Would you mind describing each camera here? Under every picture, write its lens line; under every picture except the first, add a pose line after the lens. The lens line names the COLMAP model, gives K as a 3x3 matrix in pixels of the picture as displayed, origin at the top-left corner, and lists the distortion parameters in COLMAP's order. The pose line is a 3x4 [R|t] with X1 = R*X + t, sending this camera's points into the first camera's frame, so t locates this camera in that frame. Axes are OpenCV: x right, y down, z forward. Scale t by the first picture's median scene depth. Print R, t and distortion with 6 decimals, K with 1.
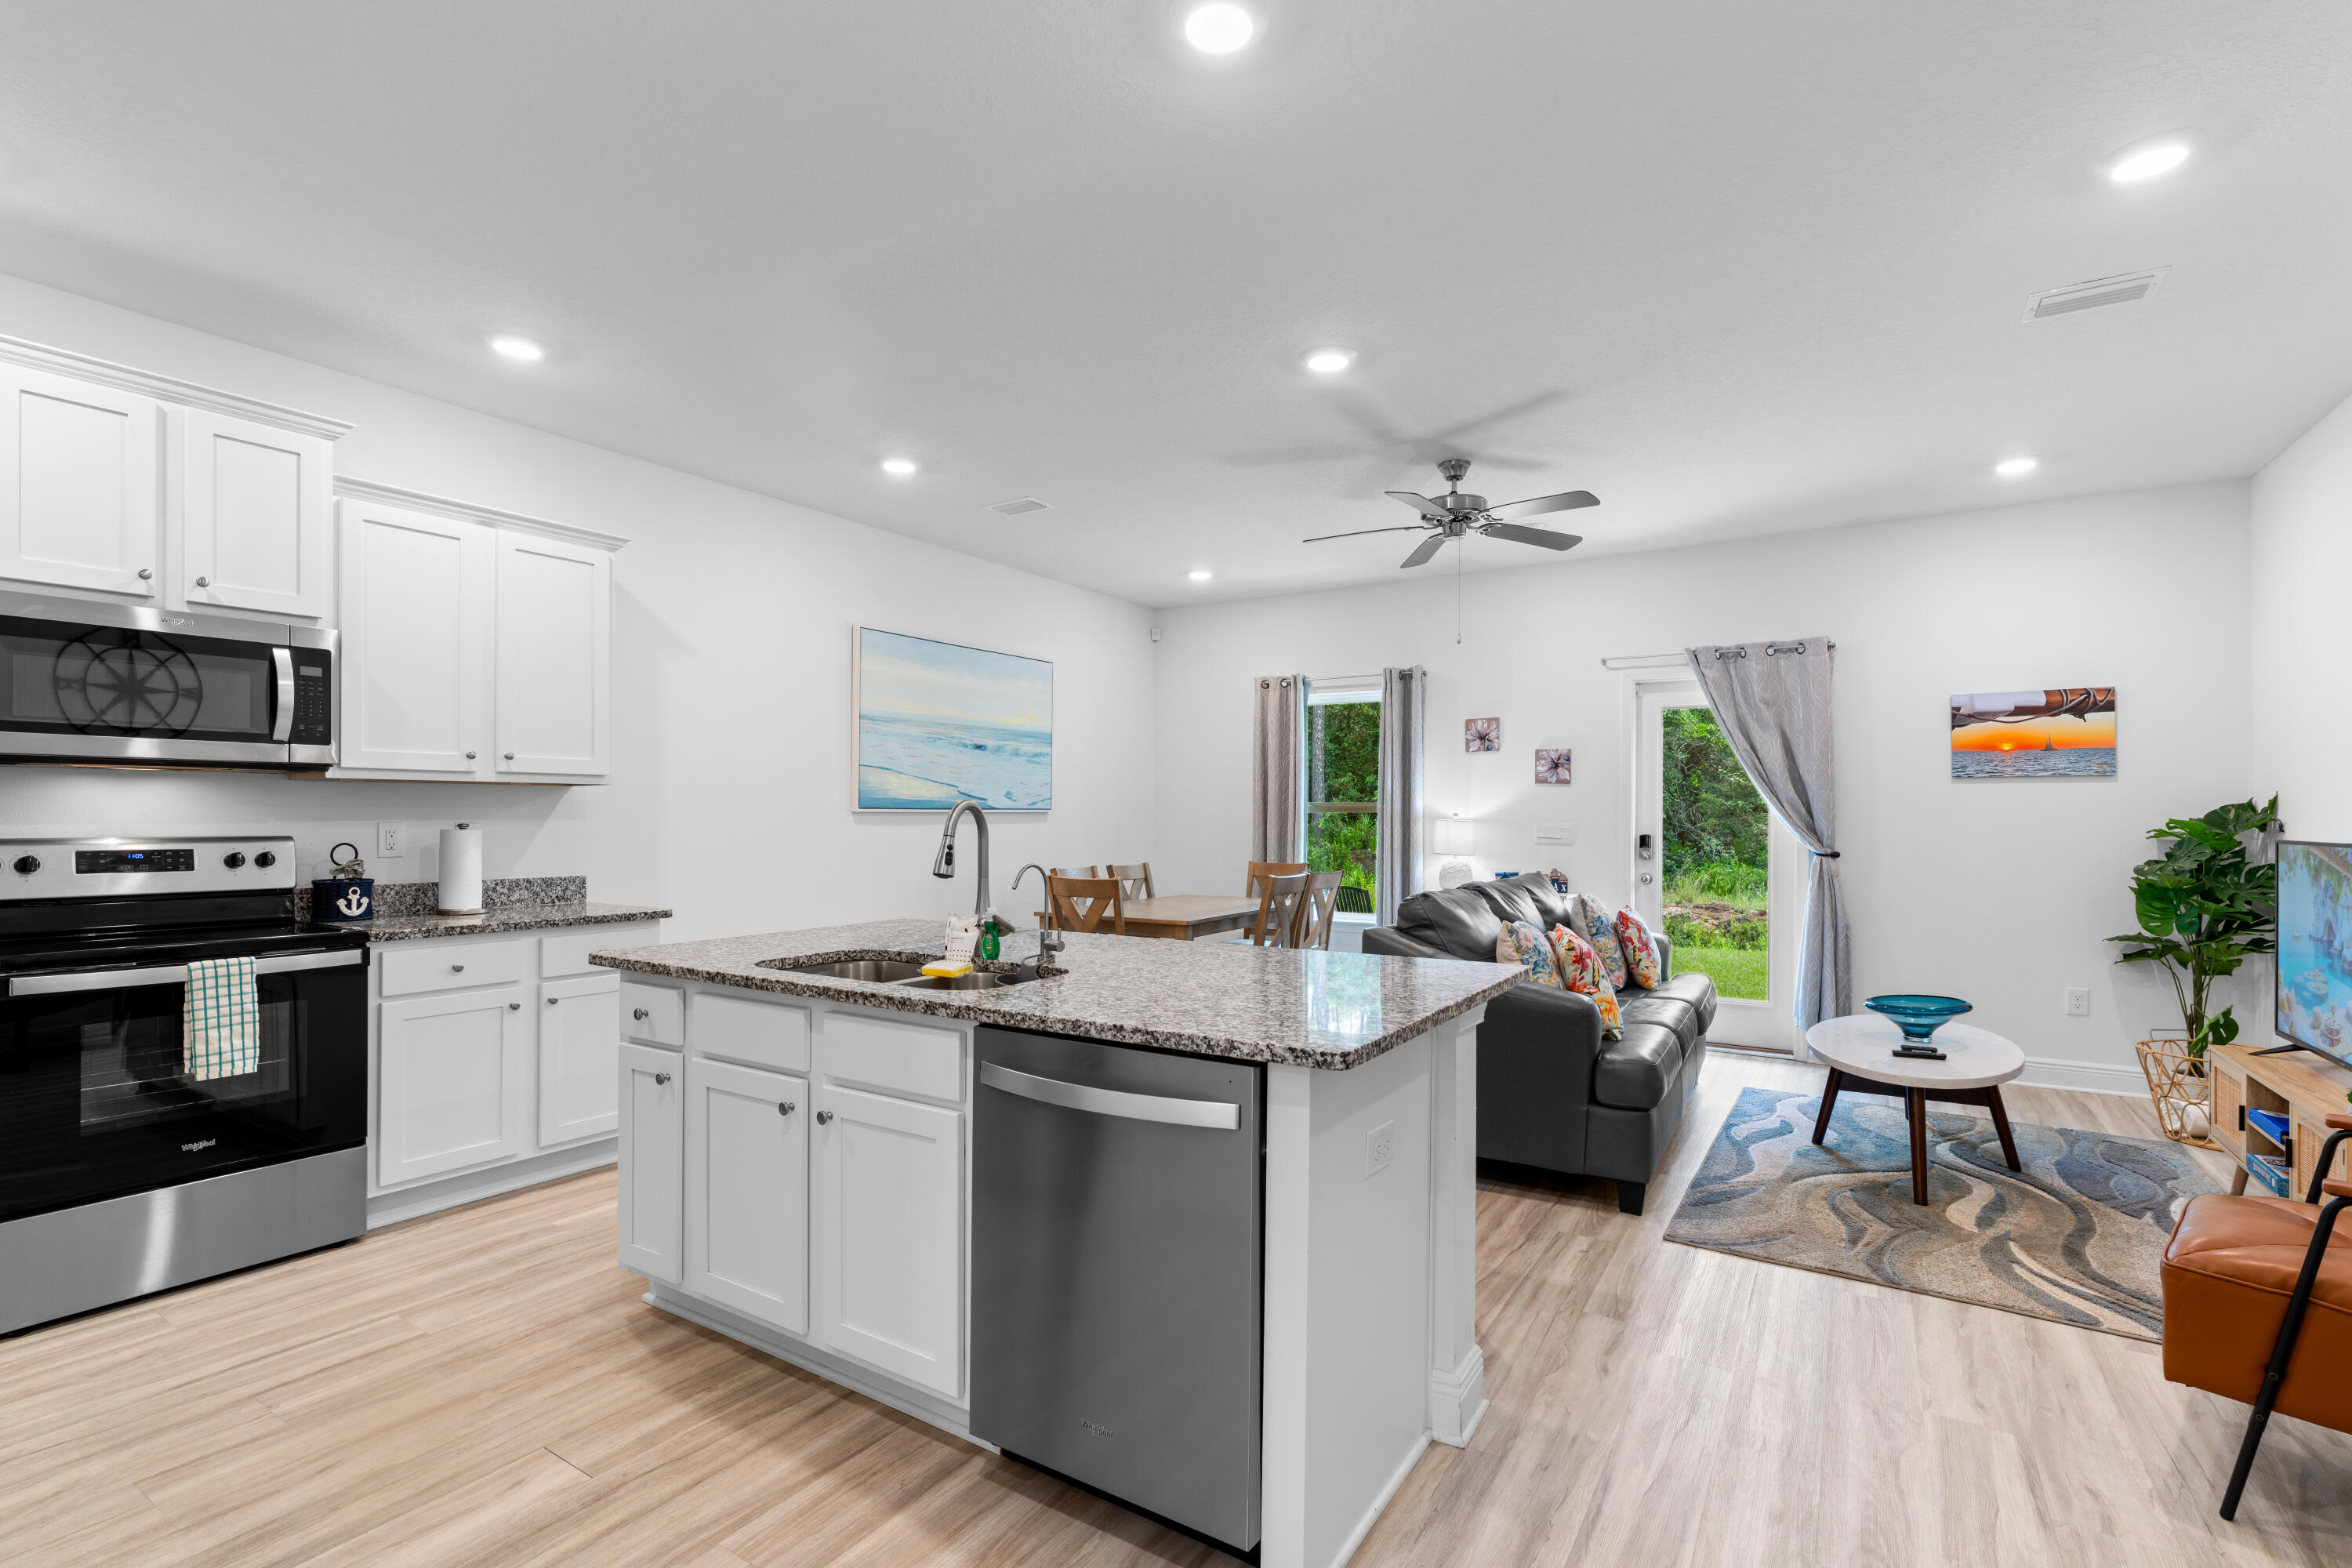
lens RADIAL K [[1065.0, 0, 1181.4], [0, 1065.0, 810.3], [0, 0, 1]] dist [-0.007294, 0.002153]
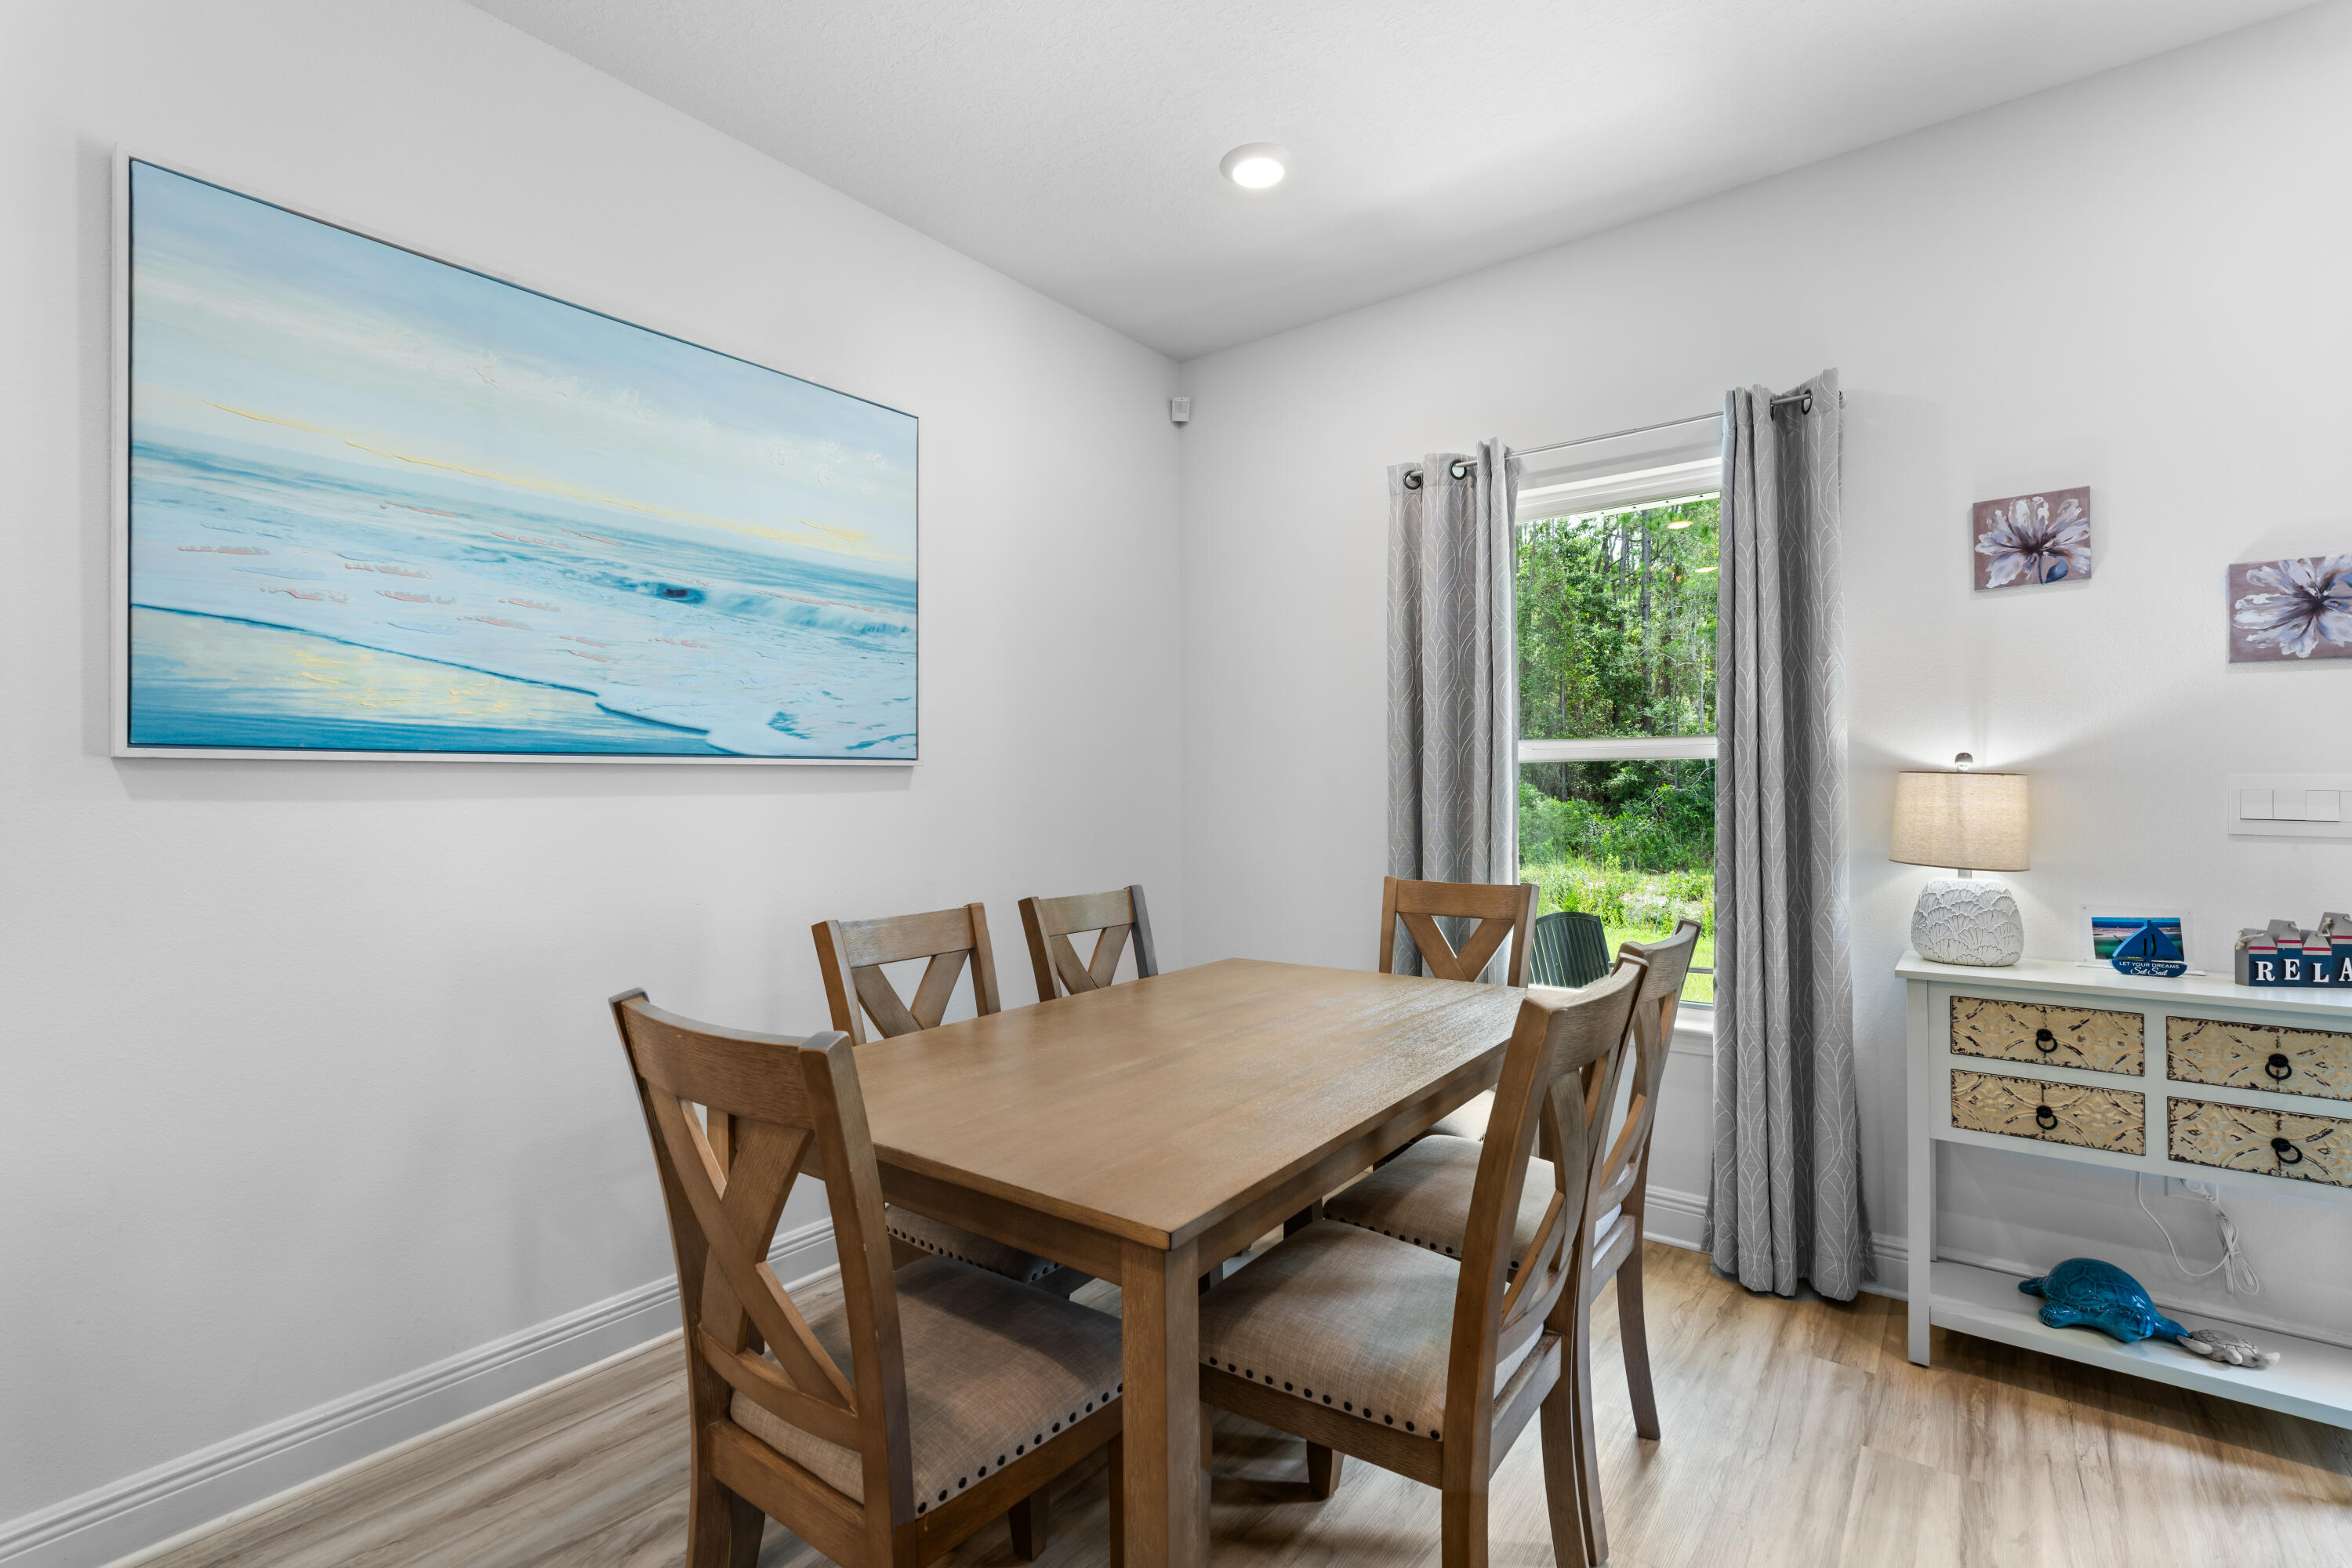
lens RADIAL K [[1065.0, 0, 1173.1], [0, 1065.0, 775.6], [0, 0, 1]] dist [-0.007294, 0.002153]
pose [[0.995672, -0.010872, -0.092298, 0.027202], [0.010300, 0.999925, -0.006676, 0.013054], [0.092364, 0.005697, 0.995709, 0.797853]]
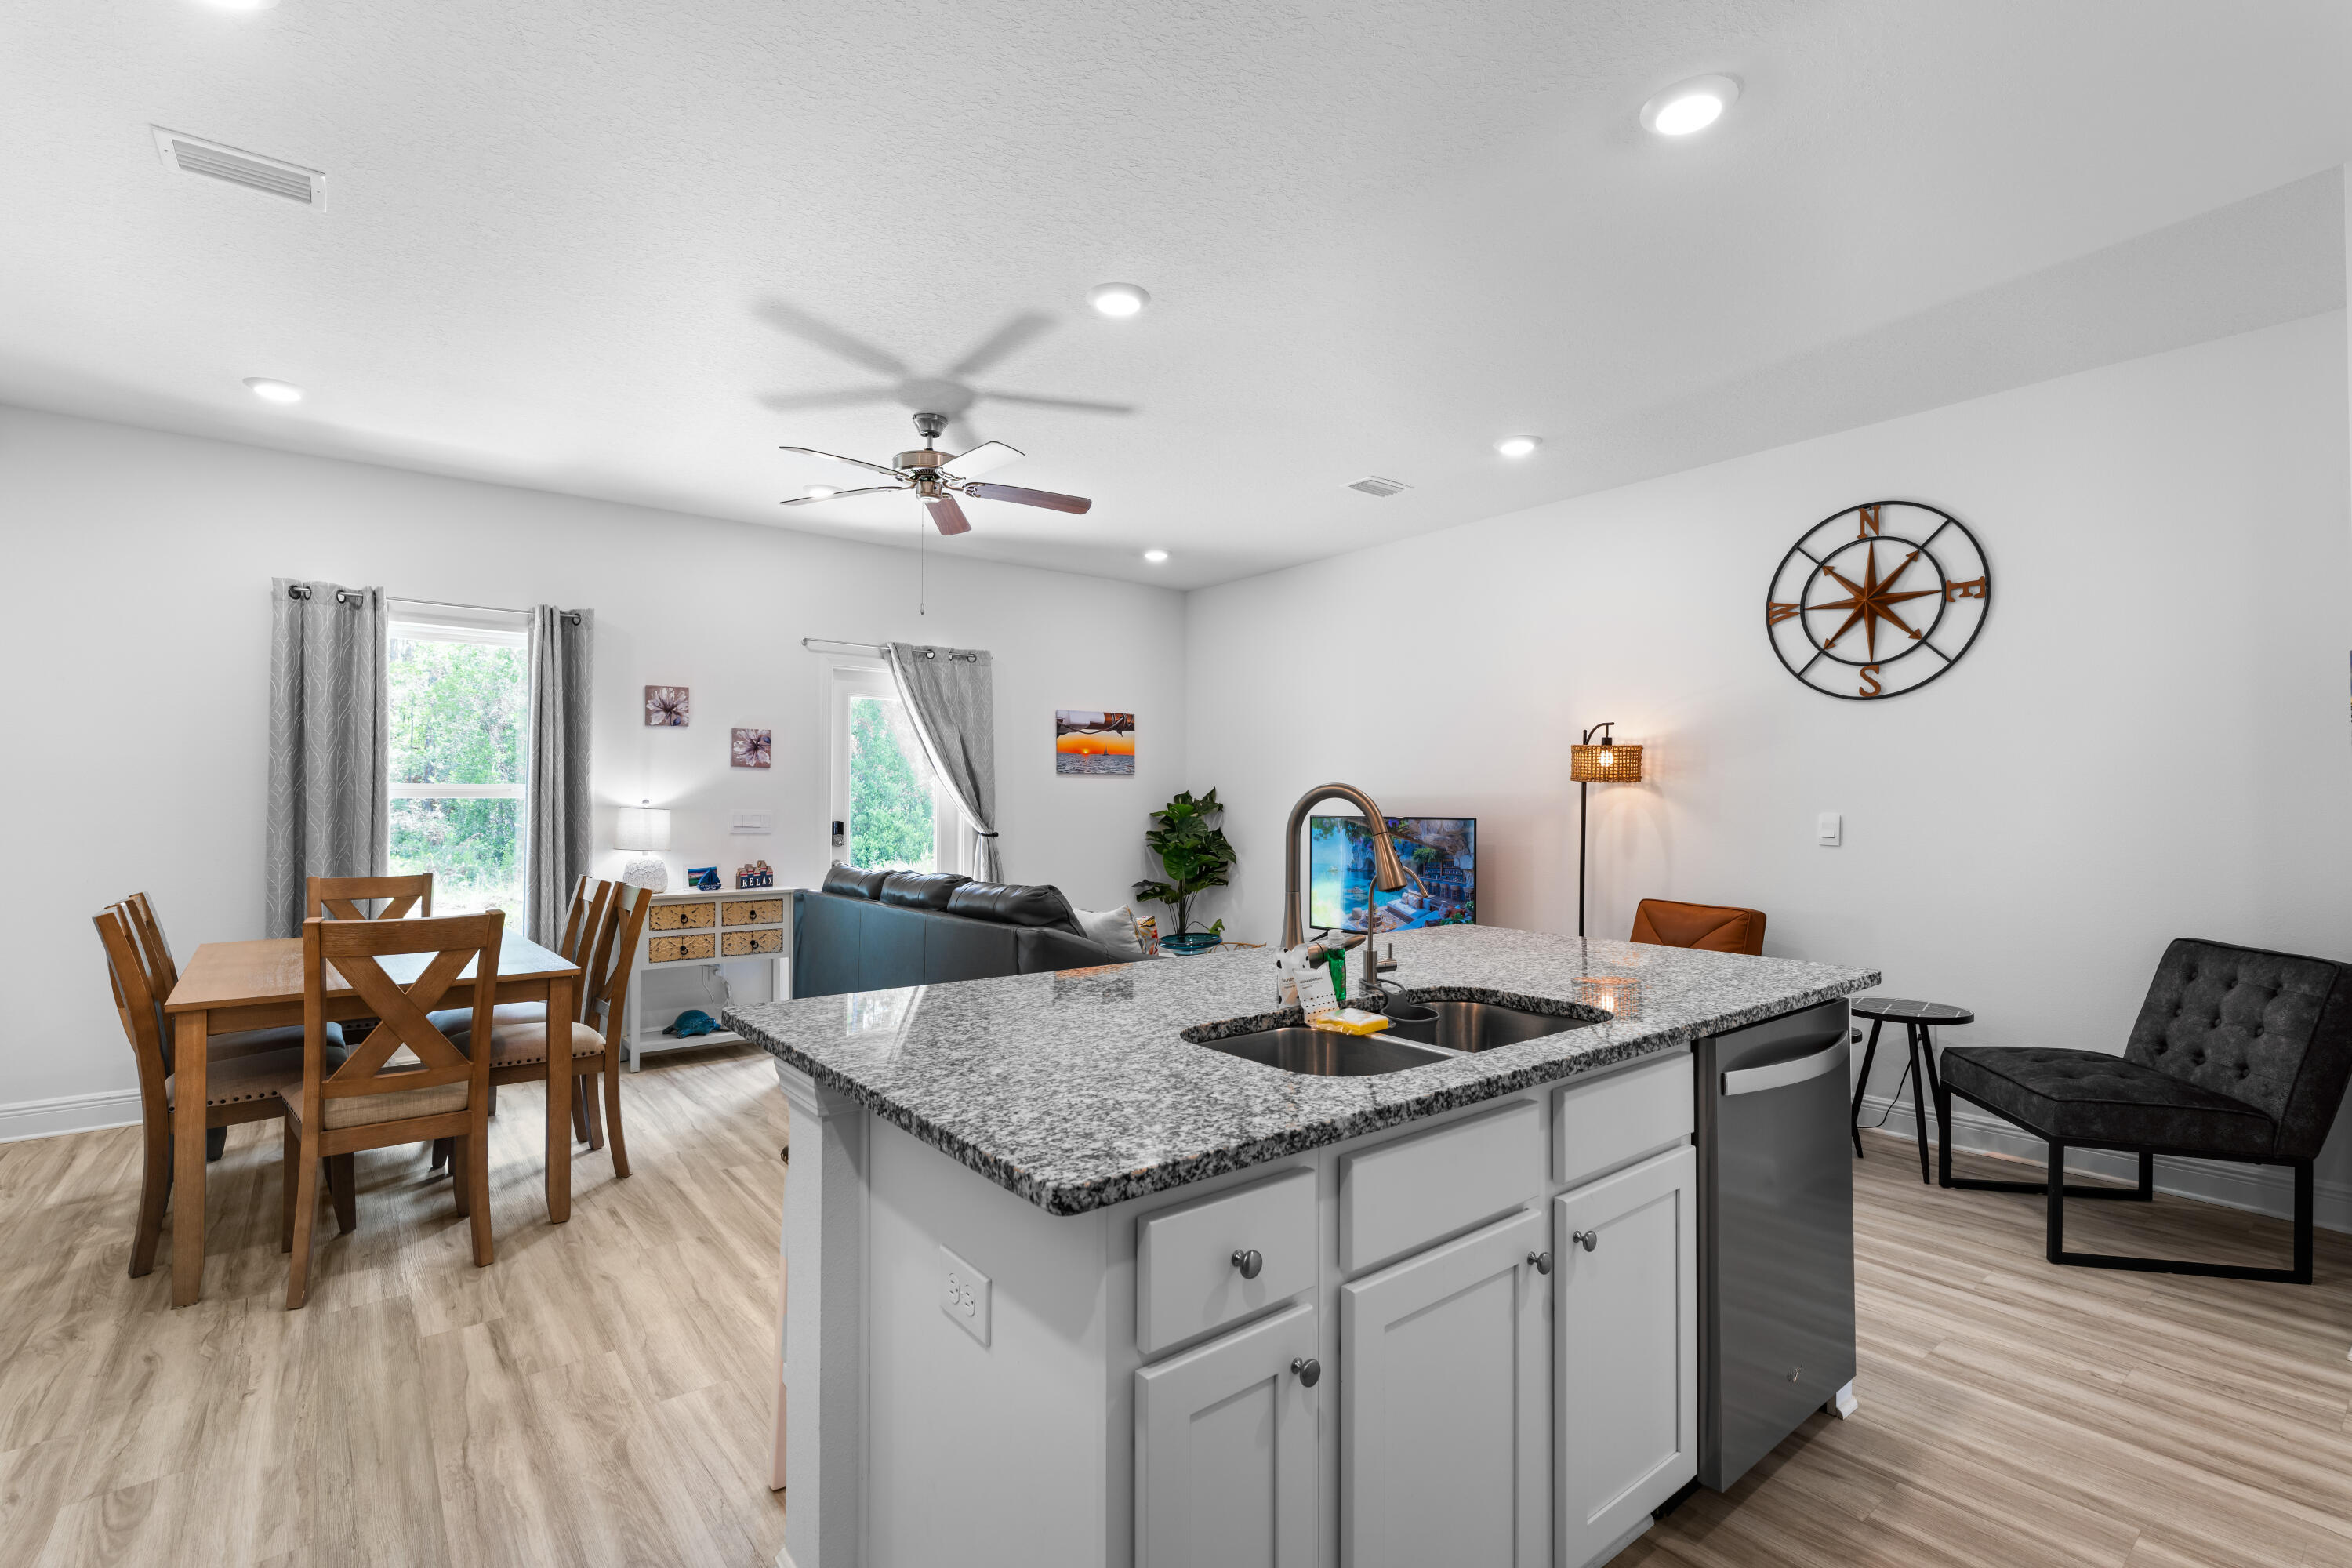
lens RADIAL K [[1065.0, 0, 1169.2], [0, 1065.0, 796.5], [0, 0, 1]] dist [-0.007294, 0.002153]
pose [[0.328391, 0.002259, 0.944539, -0.494715], [-0.004332, 0.999990, -0.000886, -0.000784], [-0.944532, -0.003800, 0.328398, 0.462161]]
